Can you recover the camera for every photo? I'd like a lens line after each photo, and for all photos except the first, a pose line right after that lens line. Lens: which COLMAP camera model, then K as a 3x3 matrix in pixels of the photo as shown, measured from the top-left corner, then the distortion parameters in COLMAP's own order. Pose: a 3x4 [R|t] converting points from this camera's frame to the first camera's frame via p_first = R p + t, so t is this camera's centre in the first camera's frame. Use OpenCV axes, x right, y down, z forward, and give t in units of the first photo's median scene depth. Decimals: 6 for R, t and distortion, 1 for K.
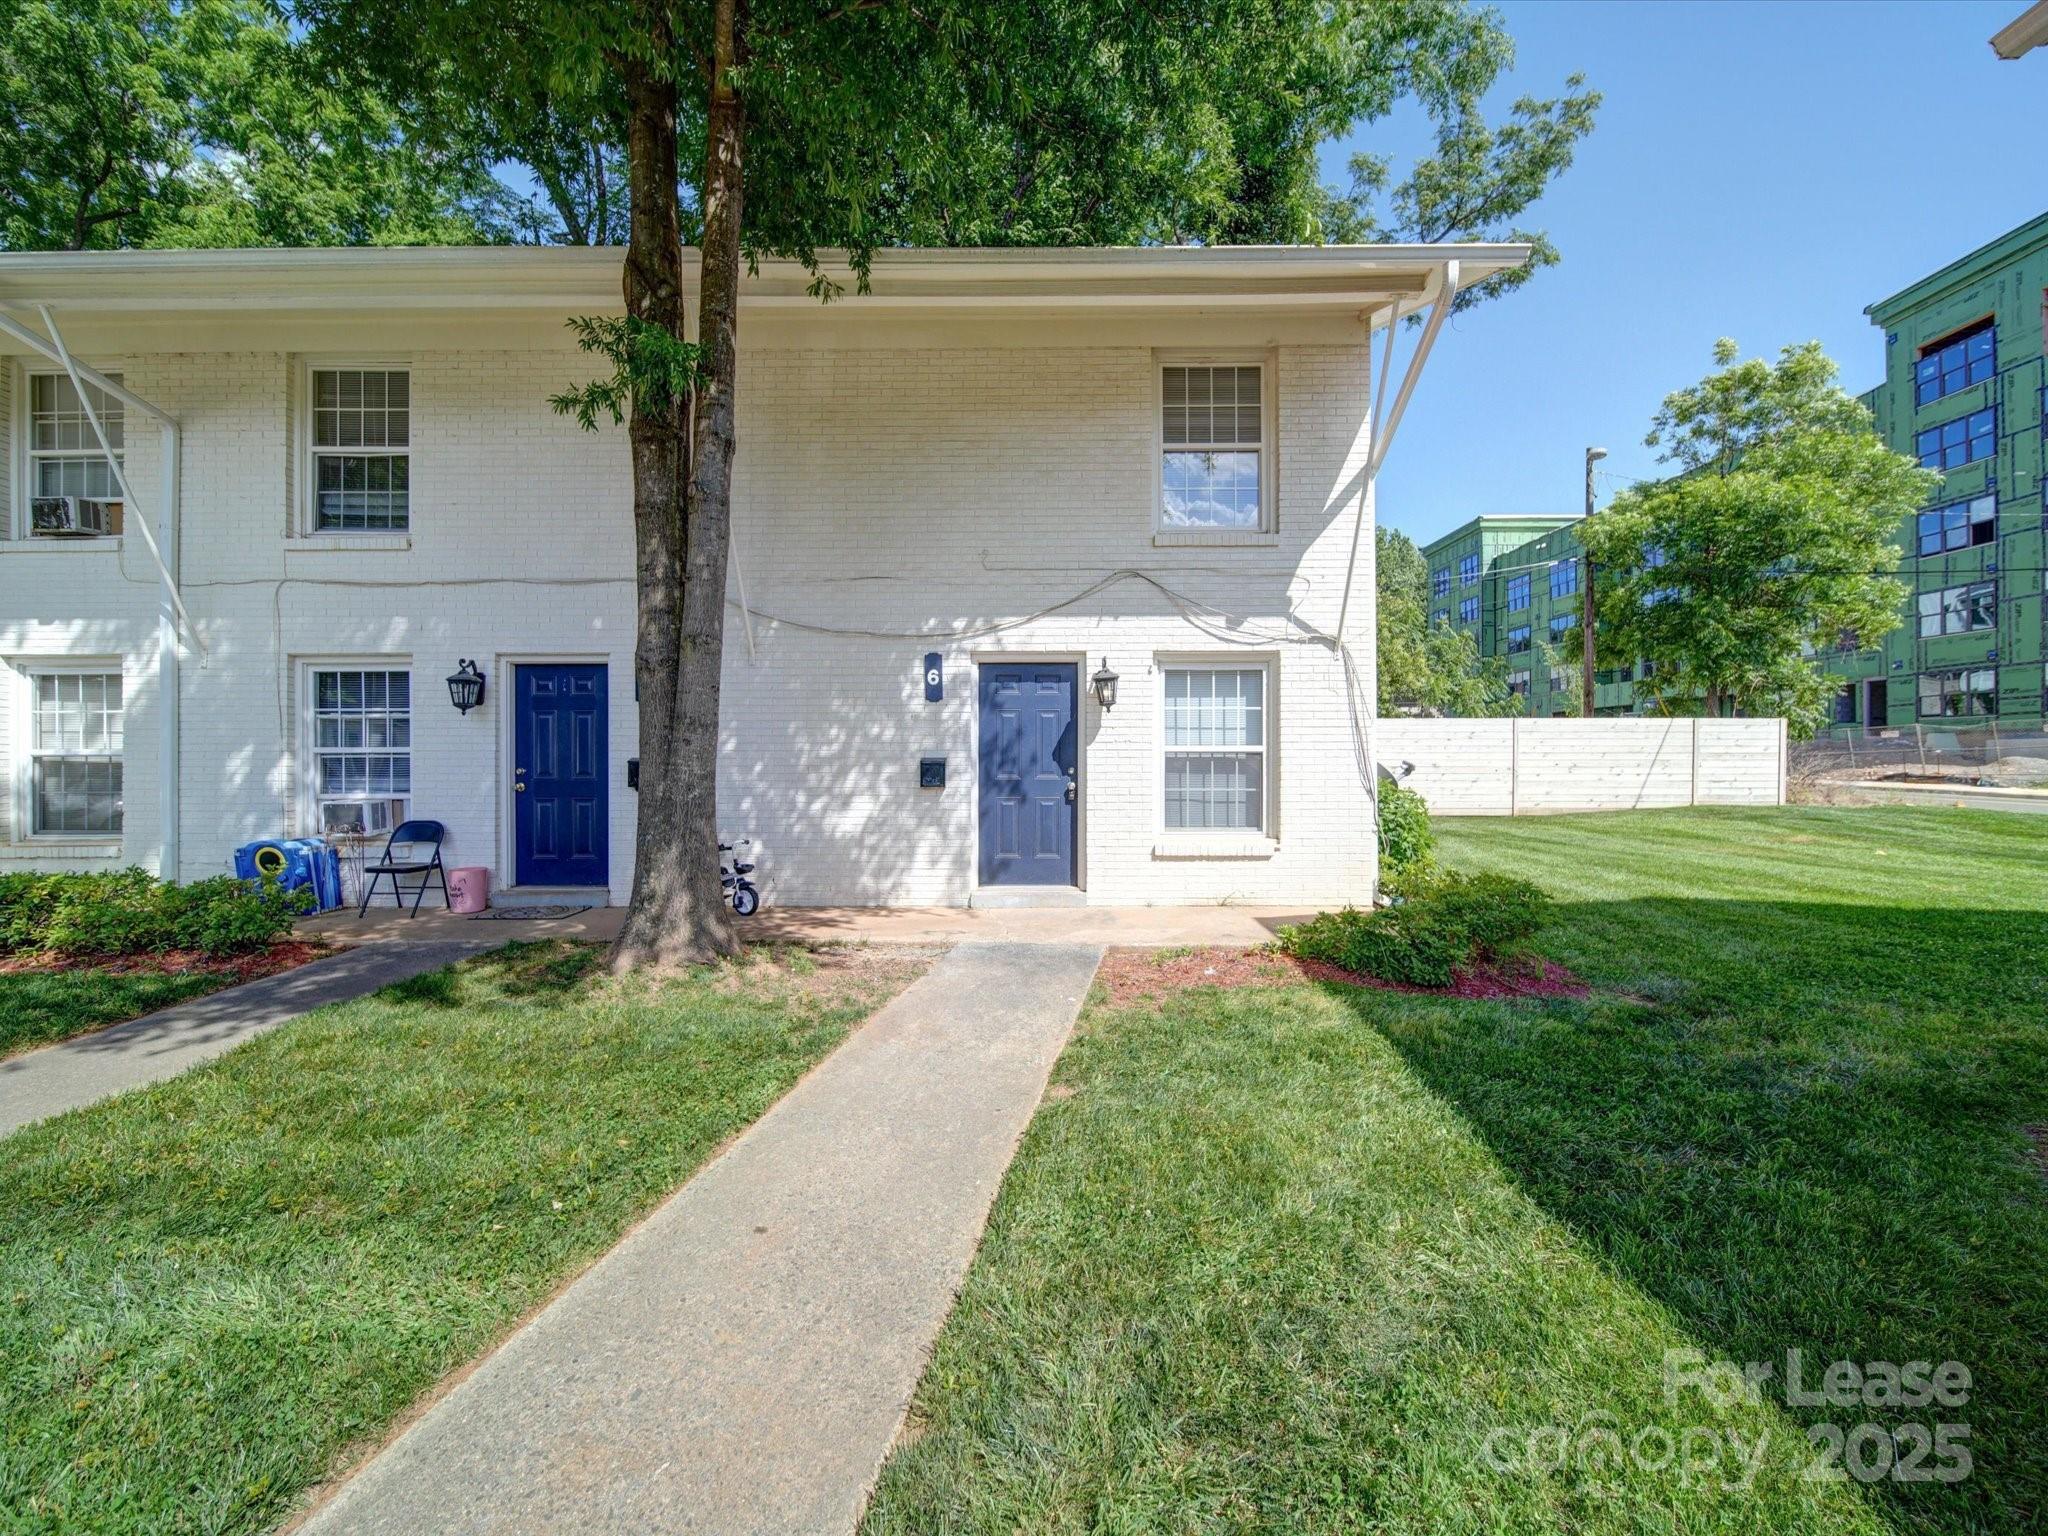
lens RADIAL K [[813.5, 0, 1034.1], [0, 813.5, 764.6], [0, 0, 1]] dist [0.001051, -0.001453]
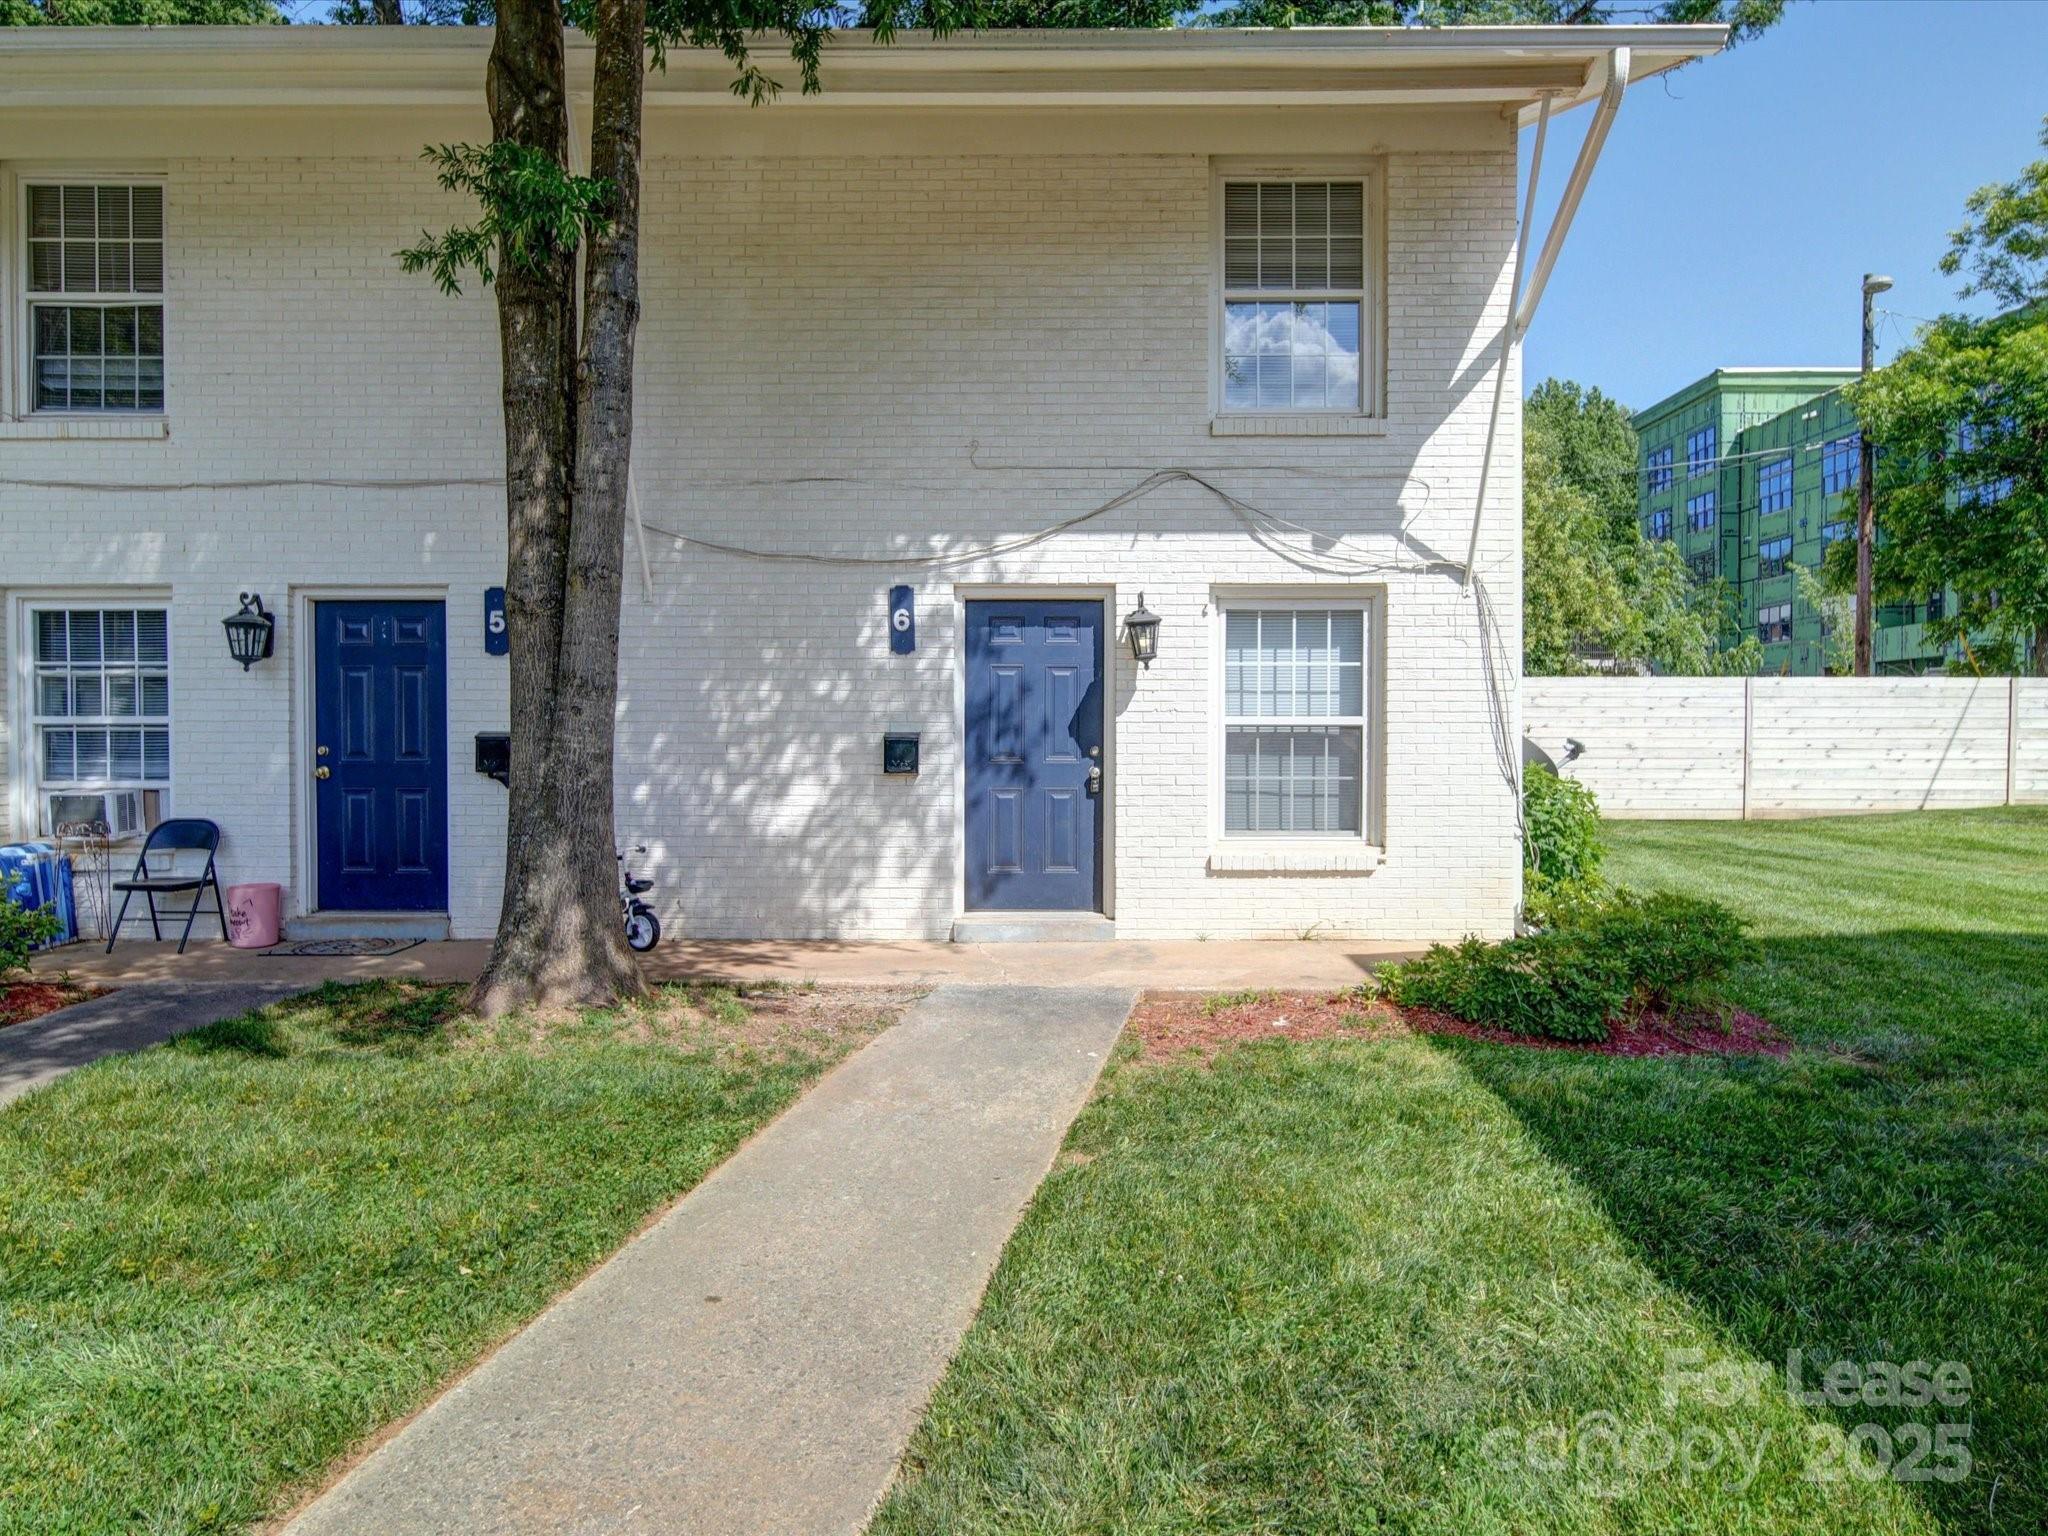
lens RADIAL K [[821.5, 0, 1048.9], [0, 821.5, 745.9], [0, 0, 1]] dist [0.000300, -0.000108]
pose [[0.999988, 0.001813, 0.004643, 0.002196], [-0.001877, 0.999904, 0.013748, -0.006333], [-0.004617, -0.013757, 0.999895, 0.259930]]
